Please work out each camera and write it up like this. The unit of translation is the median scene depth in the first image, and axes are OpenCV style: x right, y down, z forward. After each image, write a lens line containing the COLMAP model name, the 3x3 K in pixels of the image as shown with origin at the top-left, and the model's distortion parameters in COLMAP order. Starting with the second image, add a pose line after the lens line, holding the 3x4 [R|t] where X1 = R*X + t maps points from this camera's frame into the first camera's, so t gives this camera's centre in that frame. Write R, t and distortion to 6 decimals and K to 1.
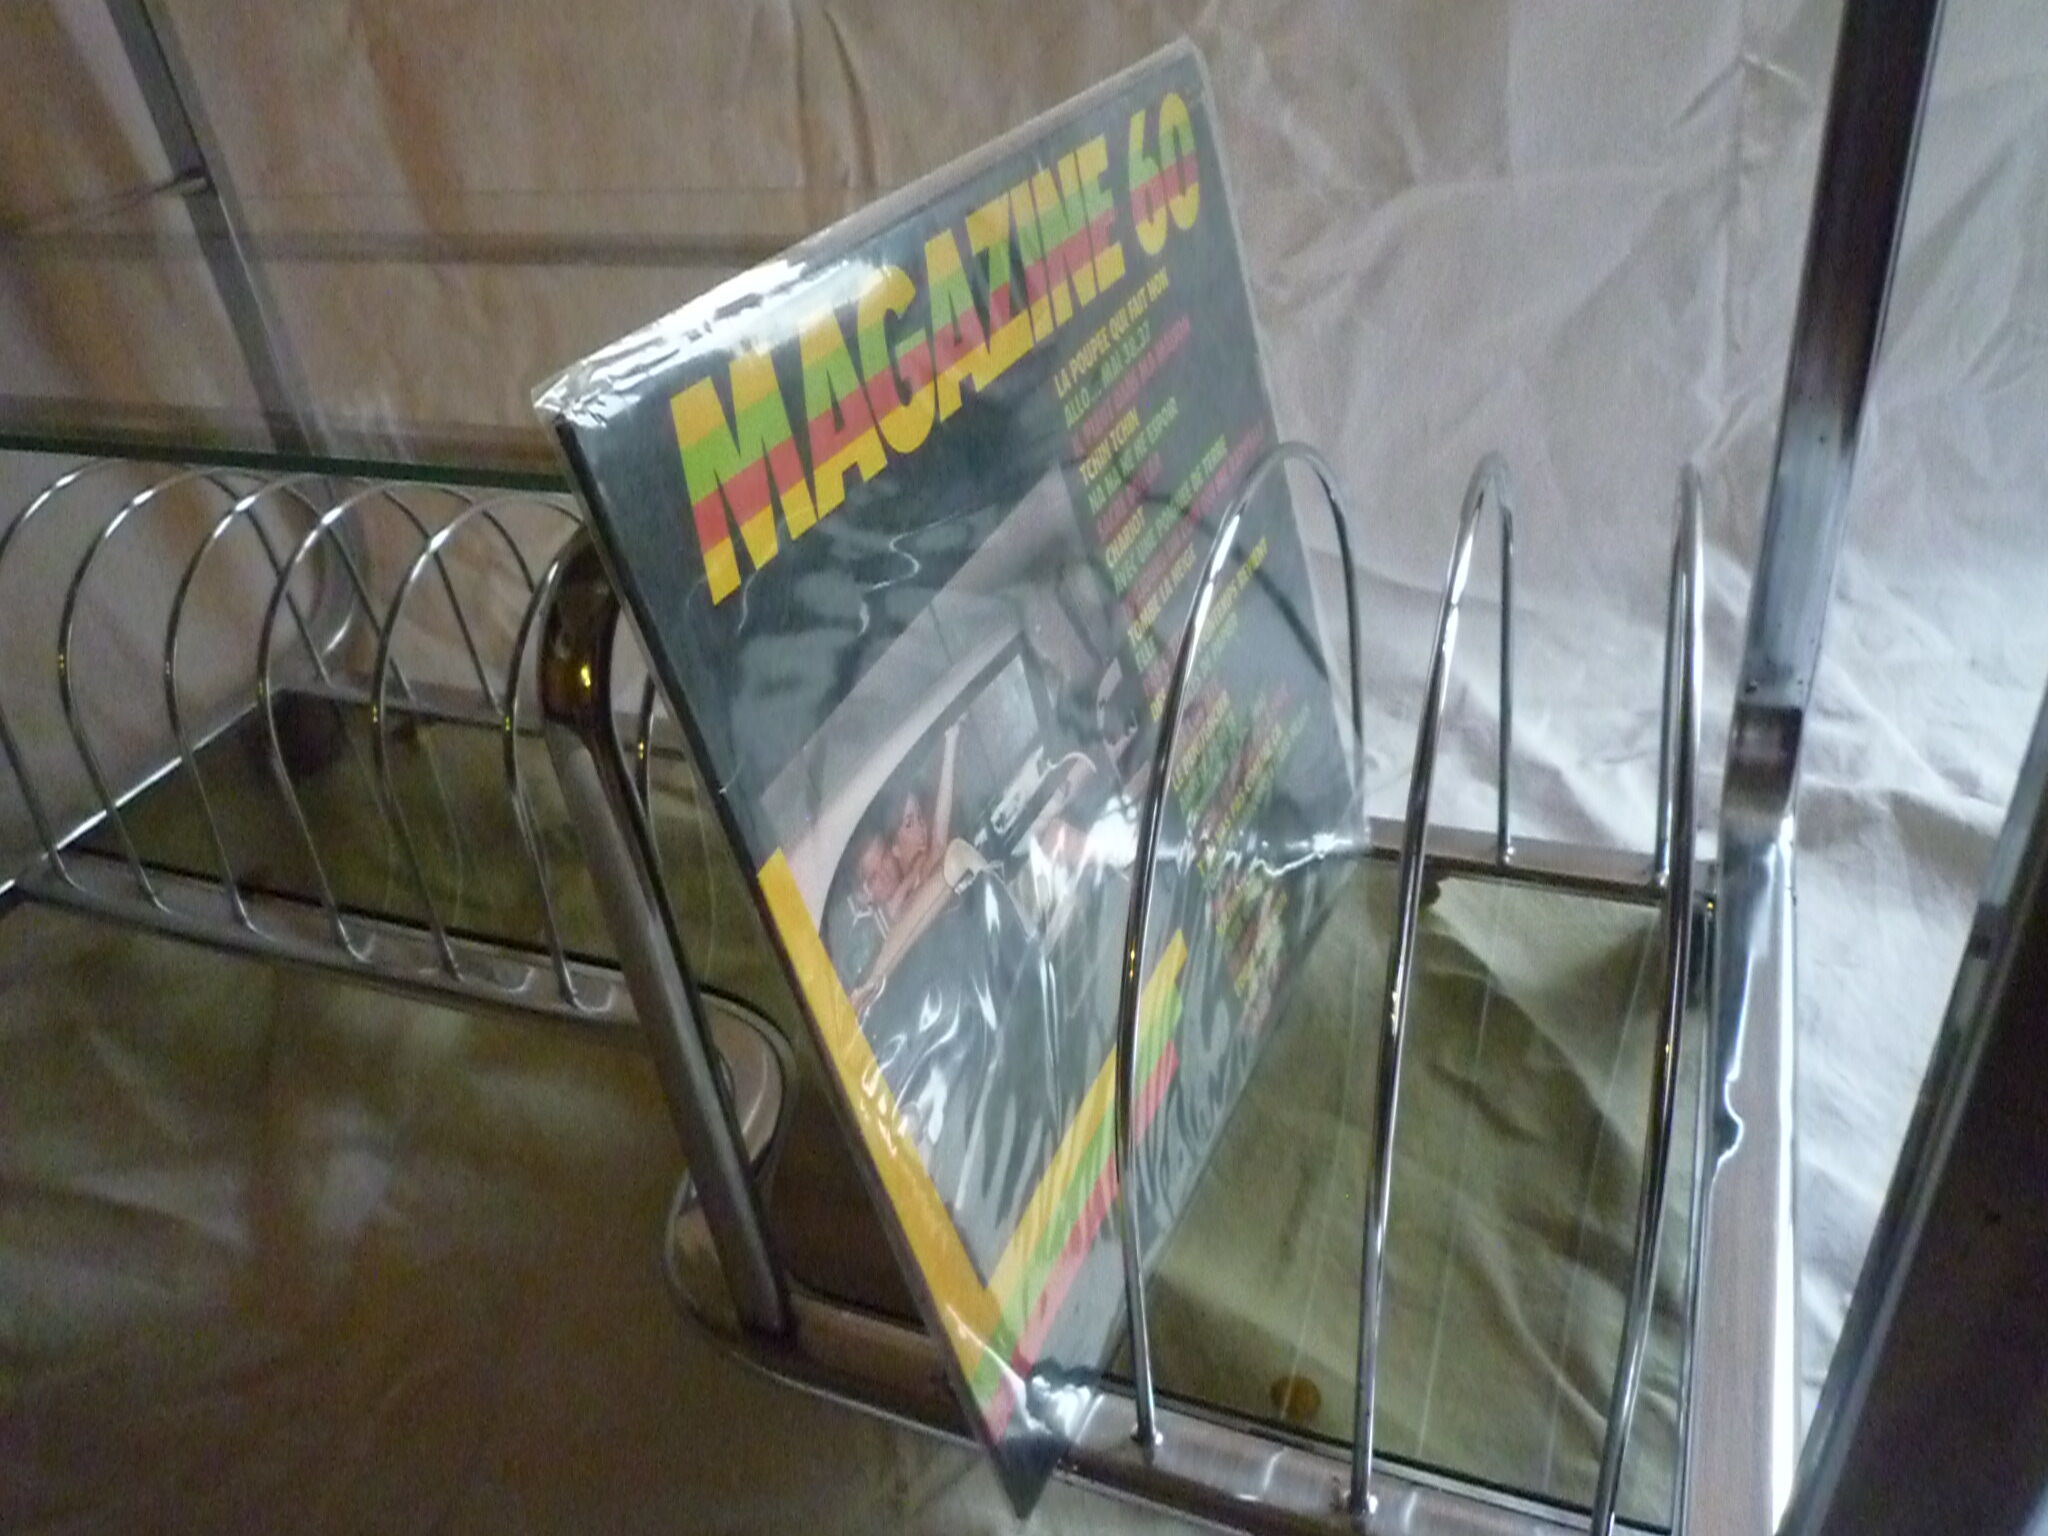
lens RADIAL K [[1470.8, 0, 1050.0], [0, 1470.8, 741.7], [0, 0, 1]] dist [-0.033435, -0.007733]
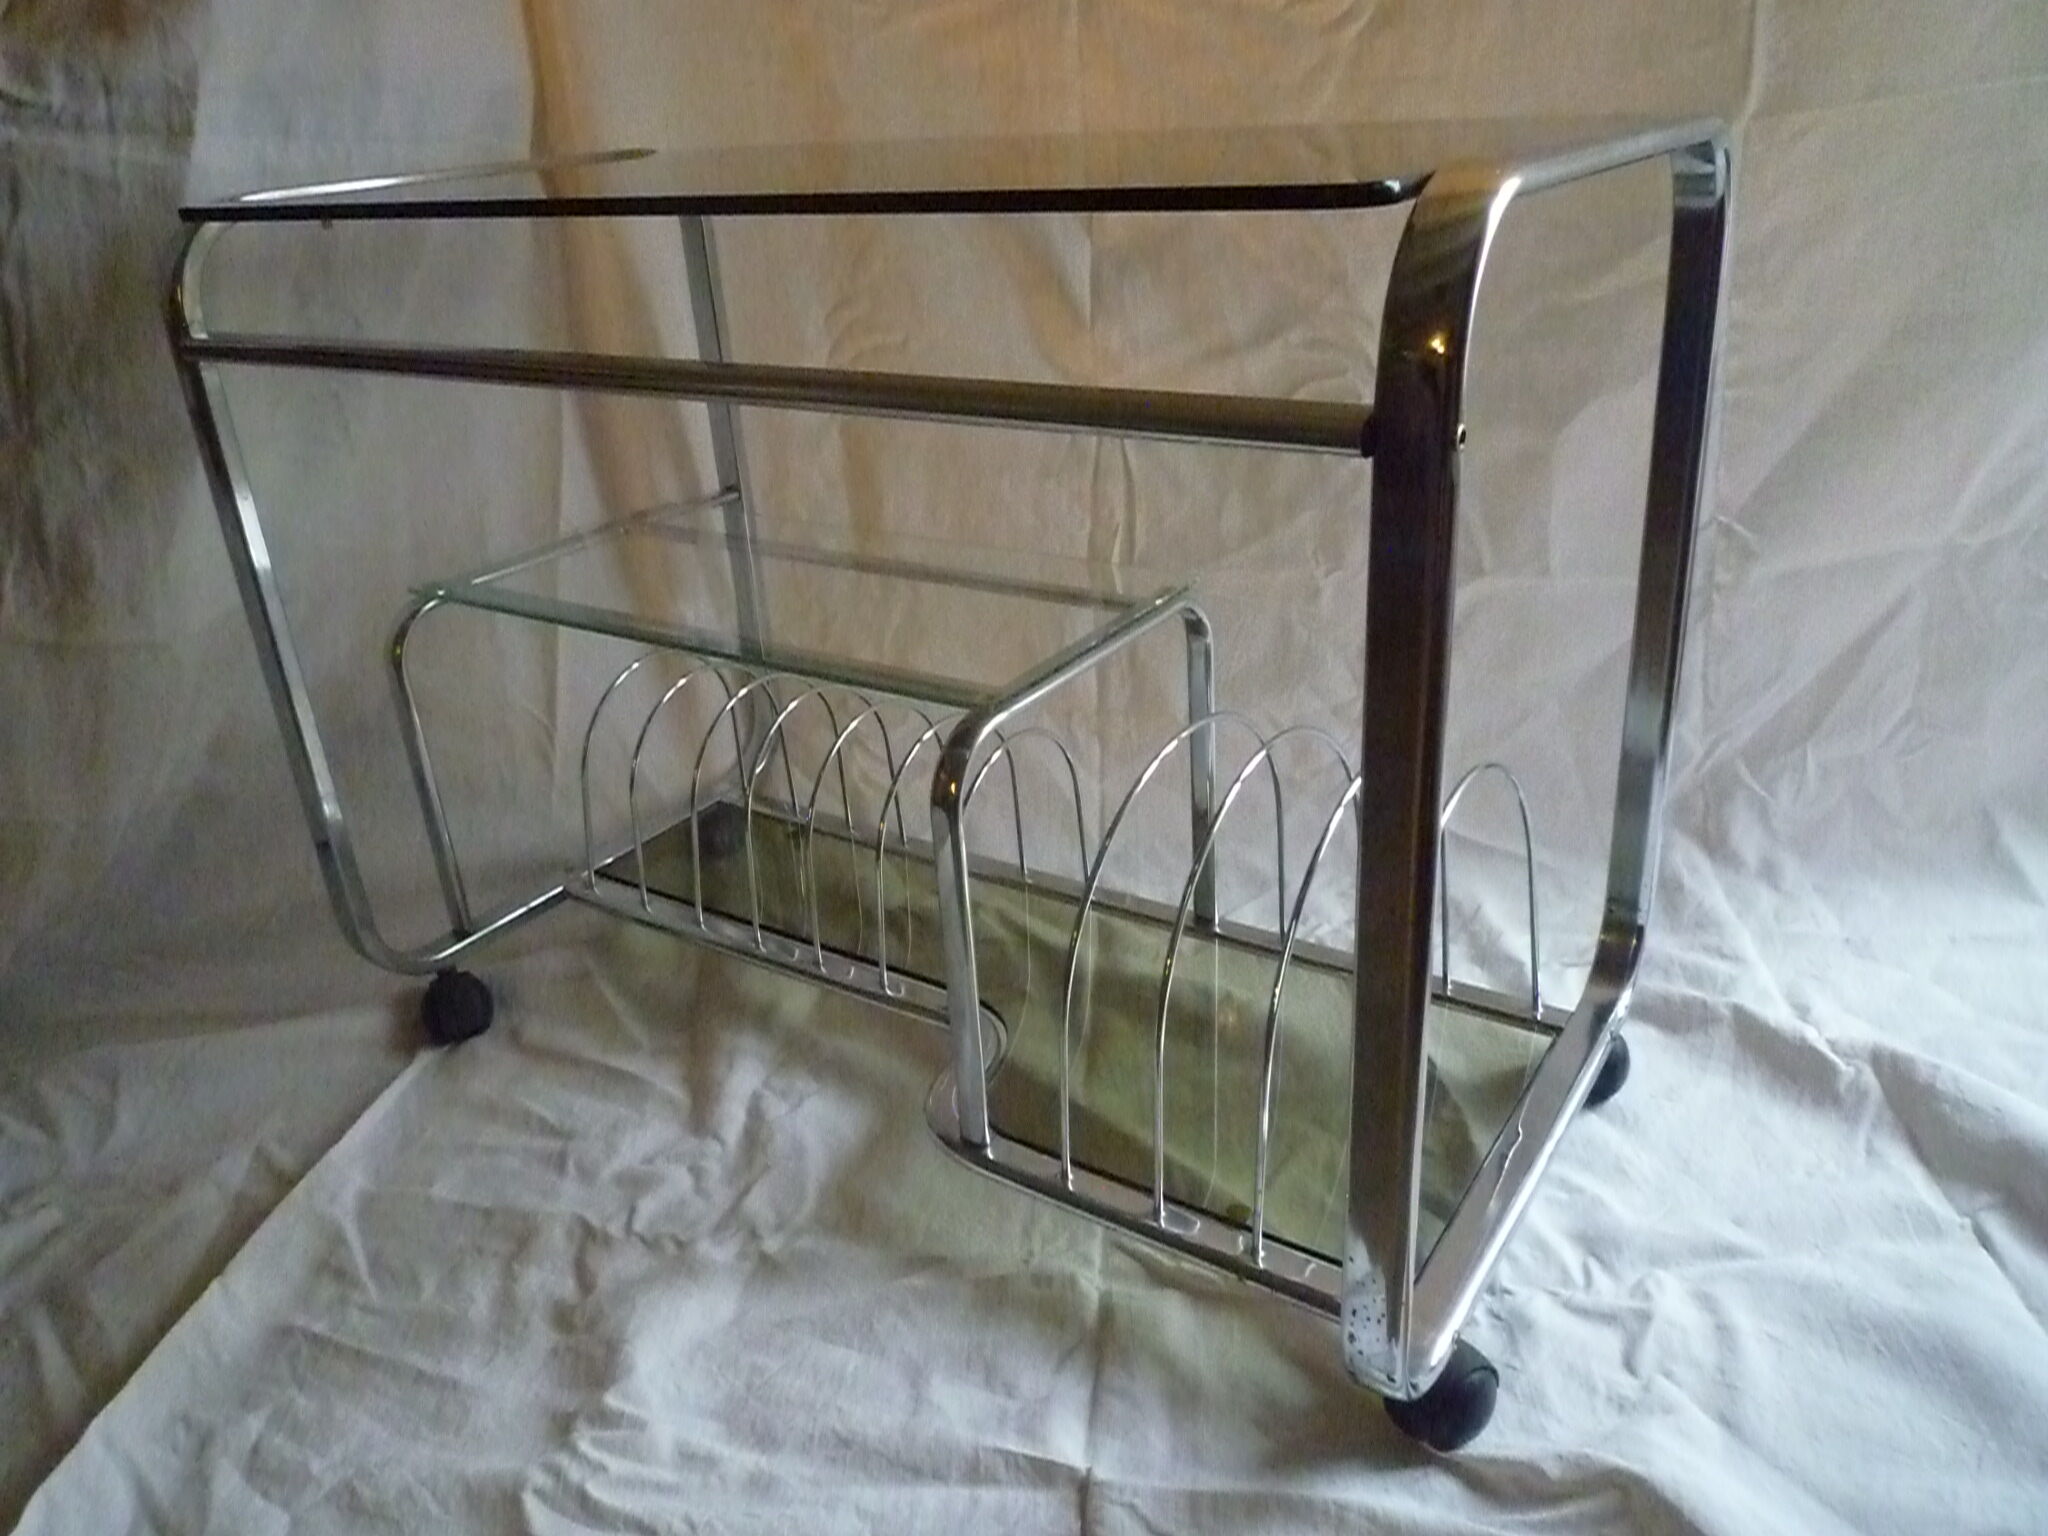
lens RADIAL K [[1481.8, 0, 1024.0], [0, 1481.8, 768.0], [0, 0, 1]] dist [-0.008148, -0.000888]
pose [[0.973584, 0.132697, -0.185810, 0.104147], [-0.158813, 0.978239, -0.133518, 0.109047], [0.164049, 0.159500, 0.973472, -0.613142]]
